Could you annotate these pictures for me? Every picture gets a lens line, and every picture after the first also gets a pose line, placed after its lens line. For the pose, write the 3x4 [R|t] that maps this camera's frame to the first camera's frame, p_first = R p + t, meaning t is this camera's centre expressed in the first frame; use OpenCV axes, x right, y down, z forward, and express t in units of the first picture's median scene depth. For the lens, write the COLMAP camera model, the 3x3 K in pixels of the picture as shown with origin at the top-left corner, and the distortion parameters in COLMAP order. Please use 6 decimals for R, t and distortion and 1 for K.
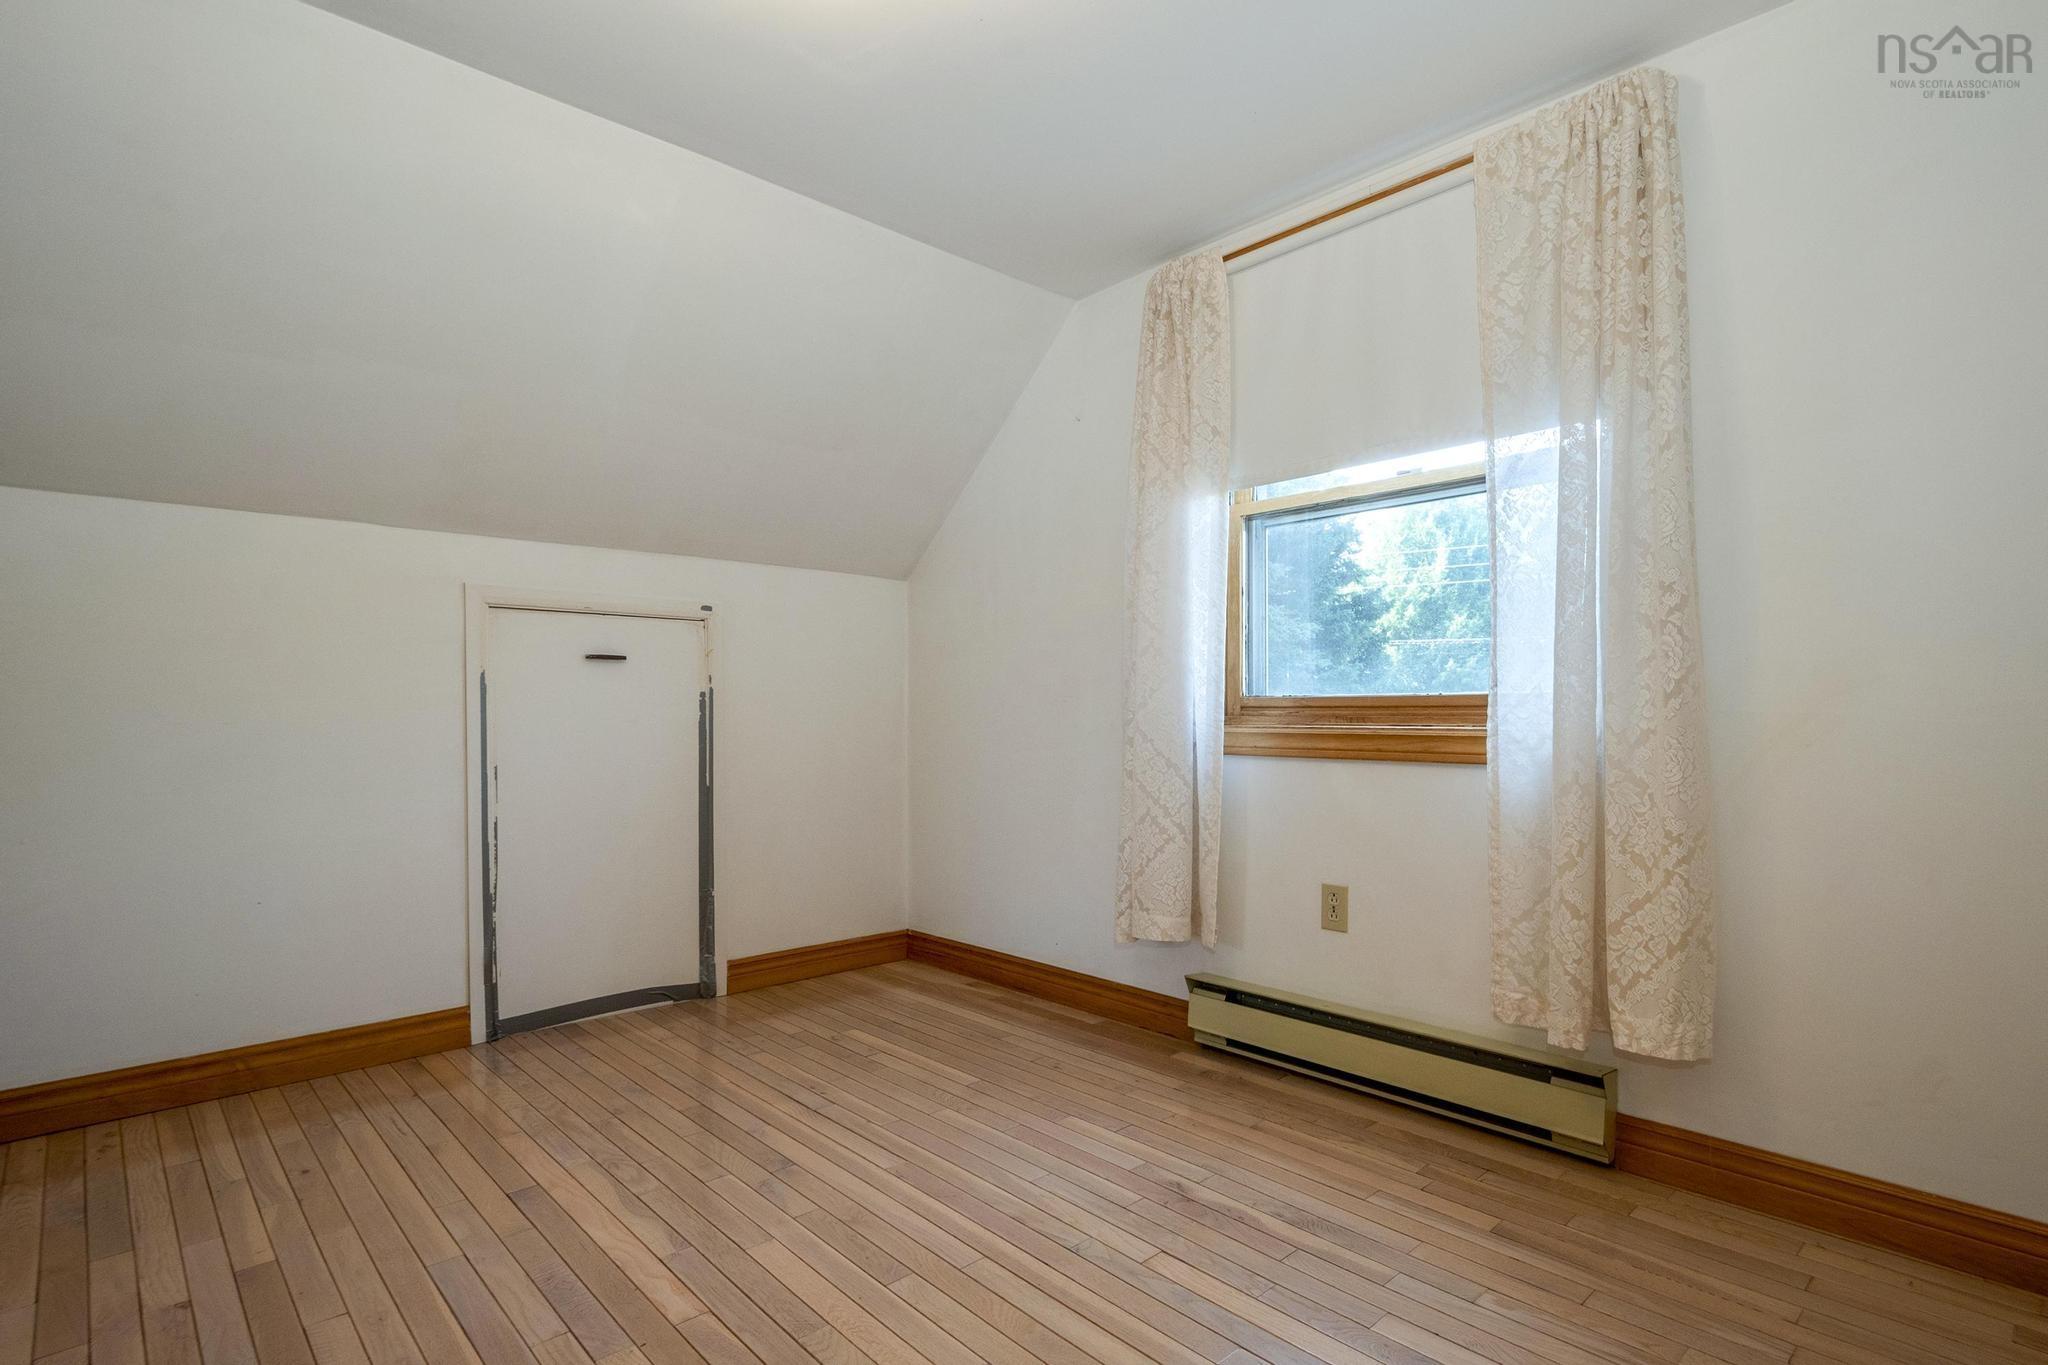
lens RADIAL K [[1011.6, 0, 1030.0], [0, 1011.6, 715.1], [0, 0, 1]] dist [-0.000672, -0.000804]
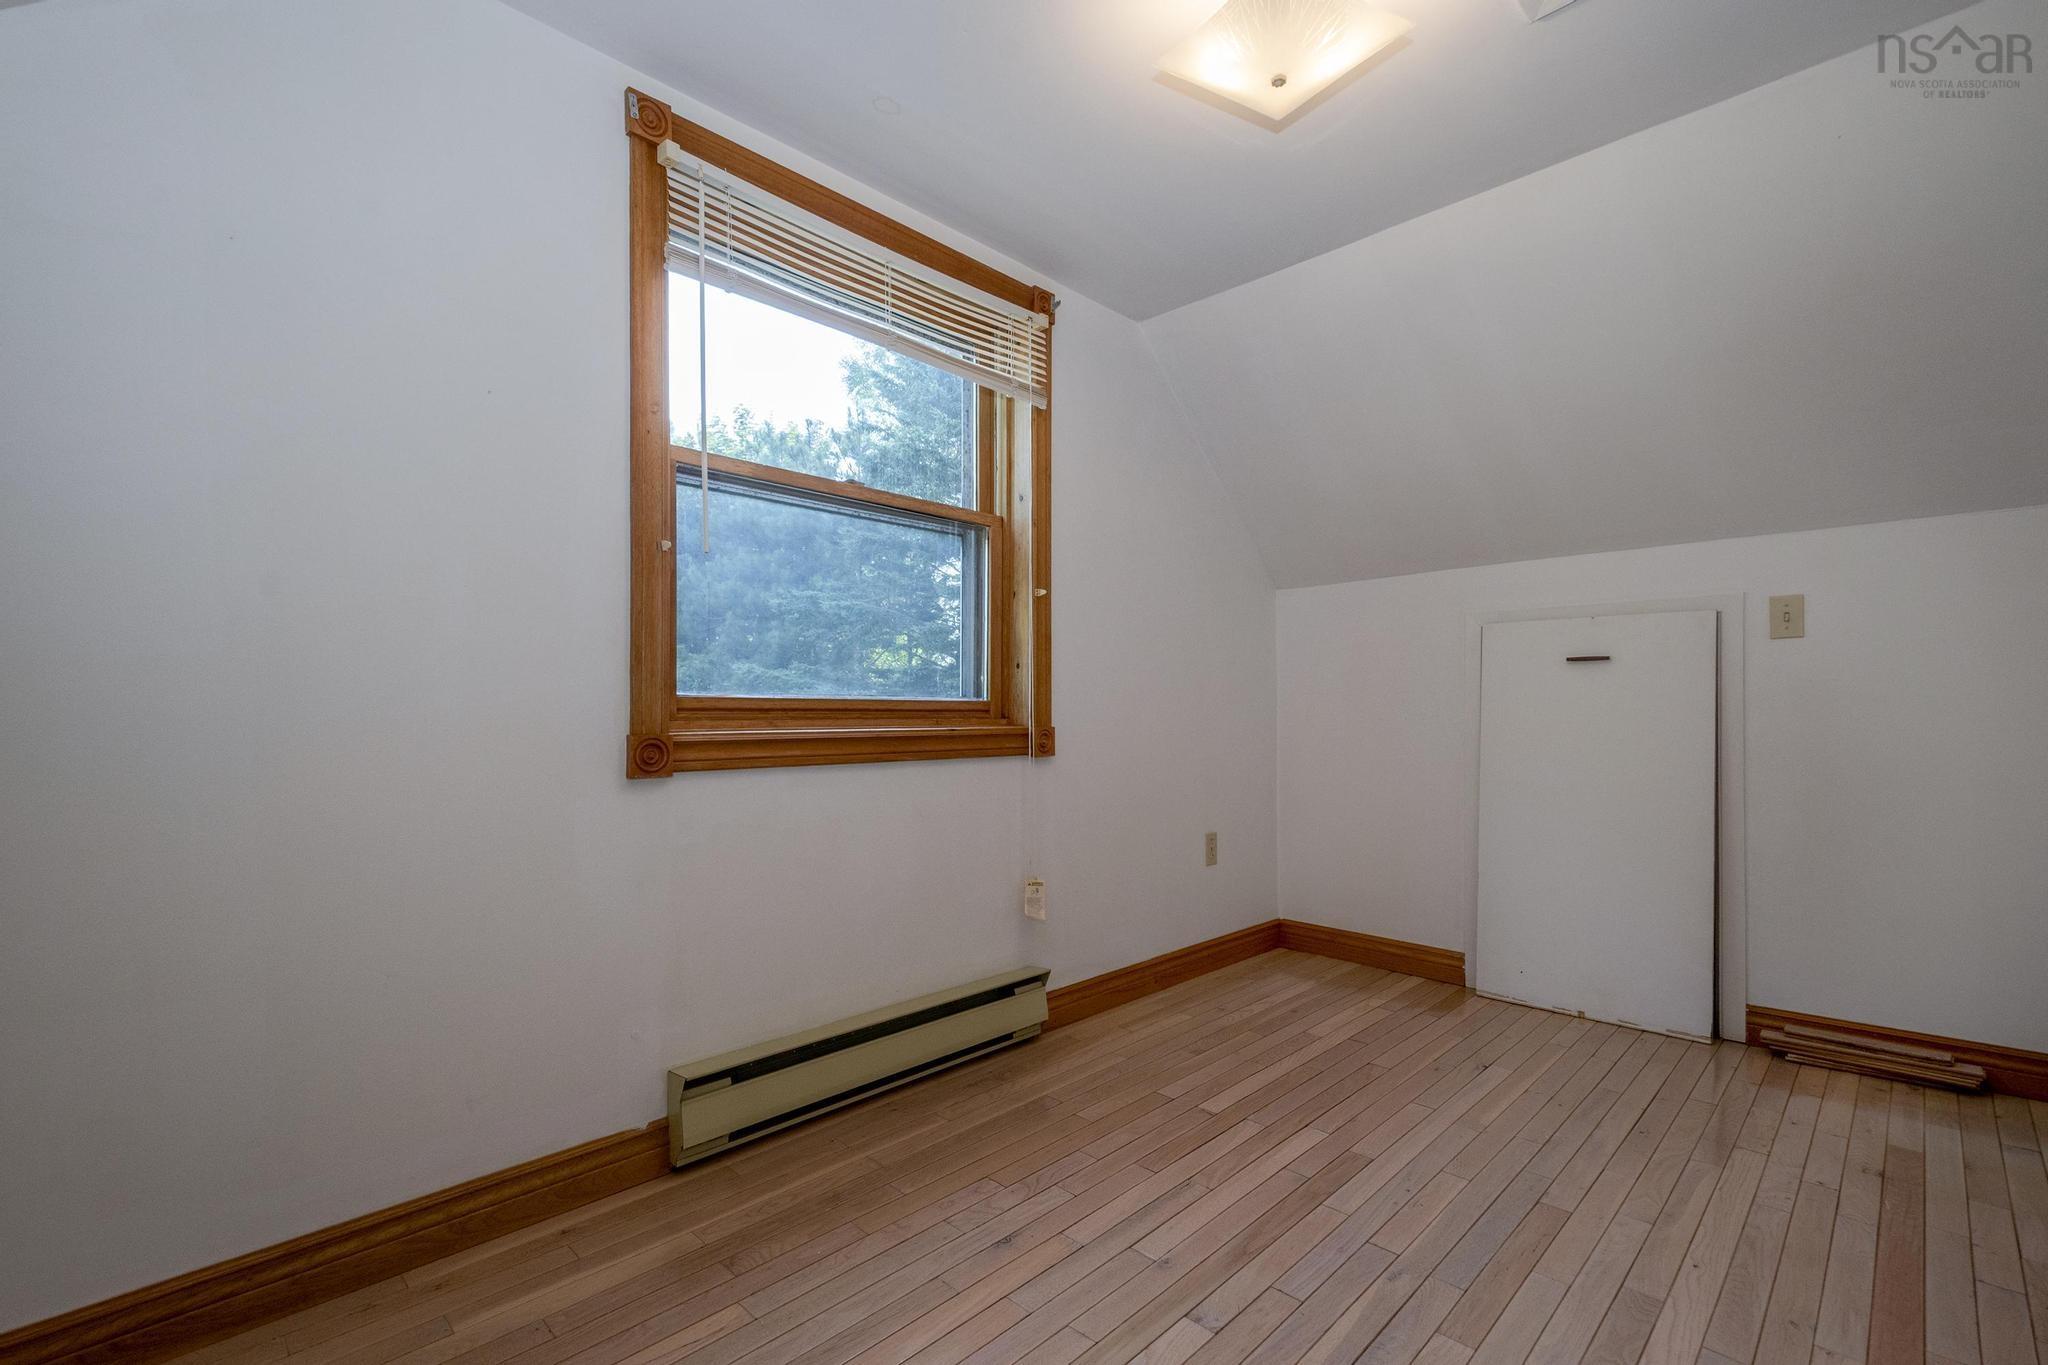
lens RADIAL K [[919.8, 0, 1040.9], [0, 919.8, 685.3], [0, 0, 1]] dist [0.018750, -0.006086]
pose [[-0.060292, 0.030363, 0.997719, -0.615285], [0.005779, 0.999531, -0.030069, -0.004661], [-0.998164, 0.003953, -0.060439, 0.903308]]
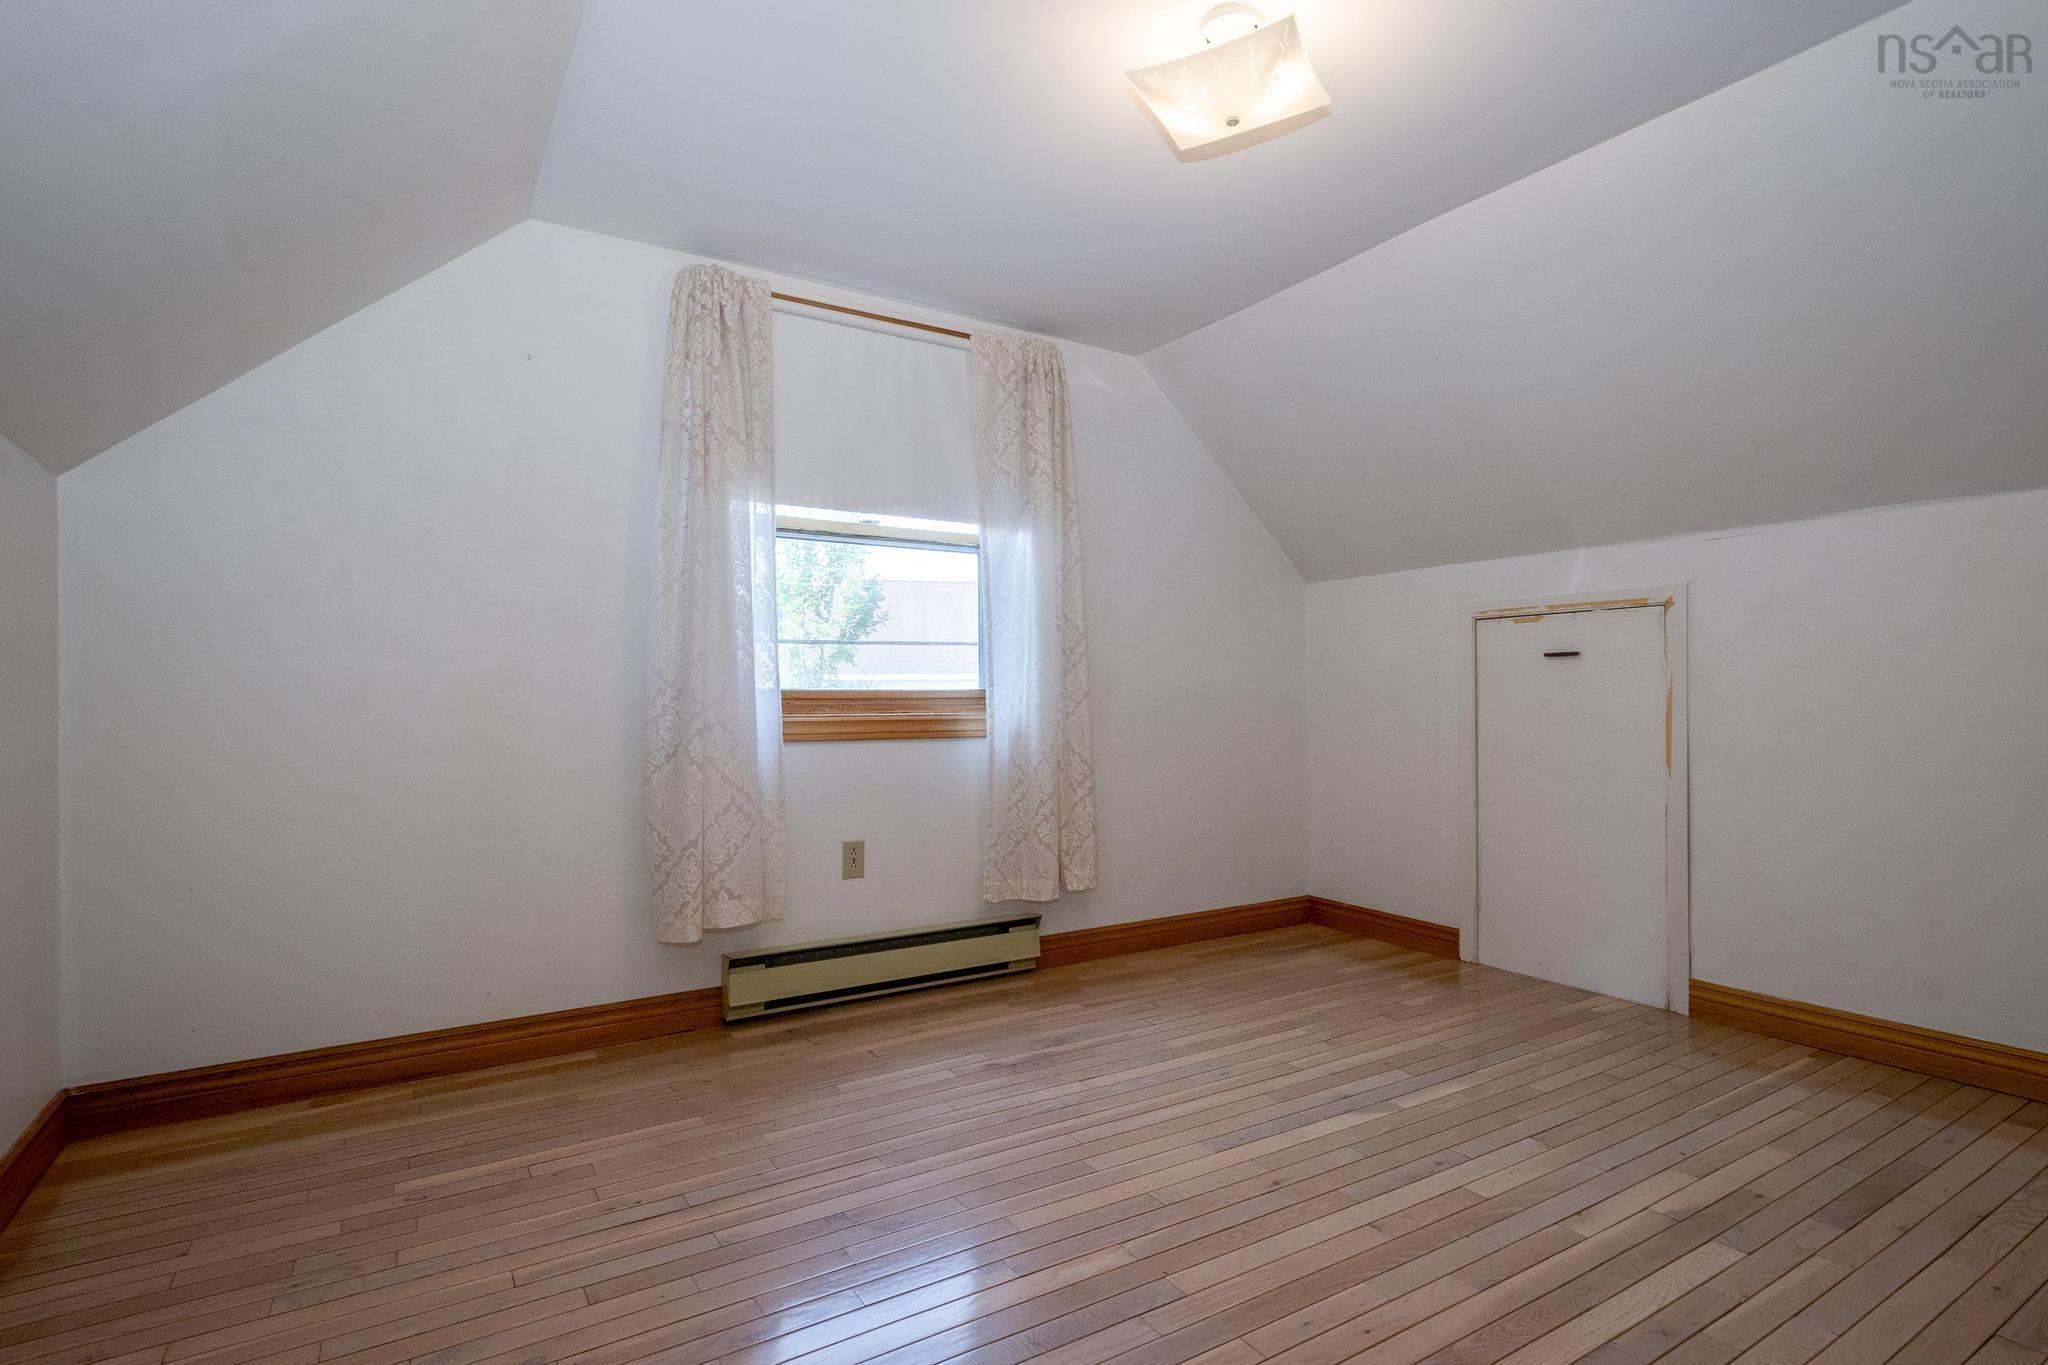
lens RADIAL K [[1031.5, 0, 1024.0], [0, 1031.5, 682.5], [0, 0, 1]] dist [-0.000875, -0.000909]
pose [[0.175896, 0.018272, 0.984239, -0.962753], [0.005686, 0.999792, -0.019577, -0.001936], [-0.984392, 0.009040, 0.175755, 0.594800]]
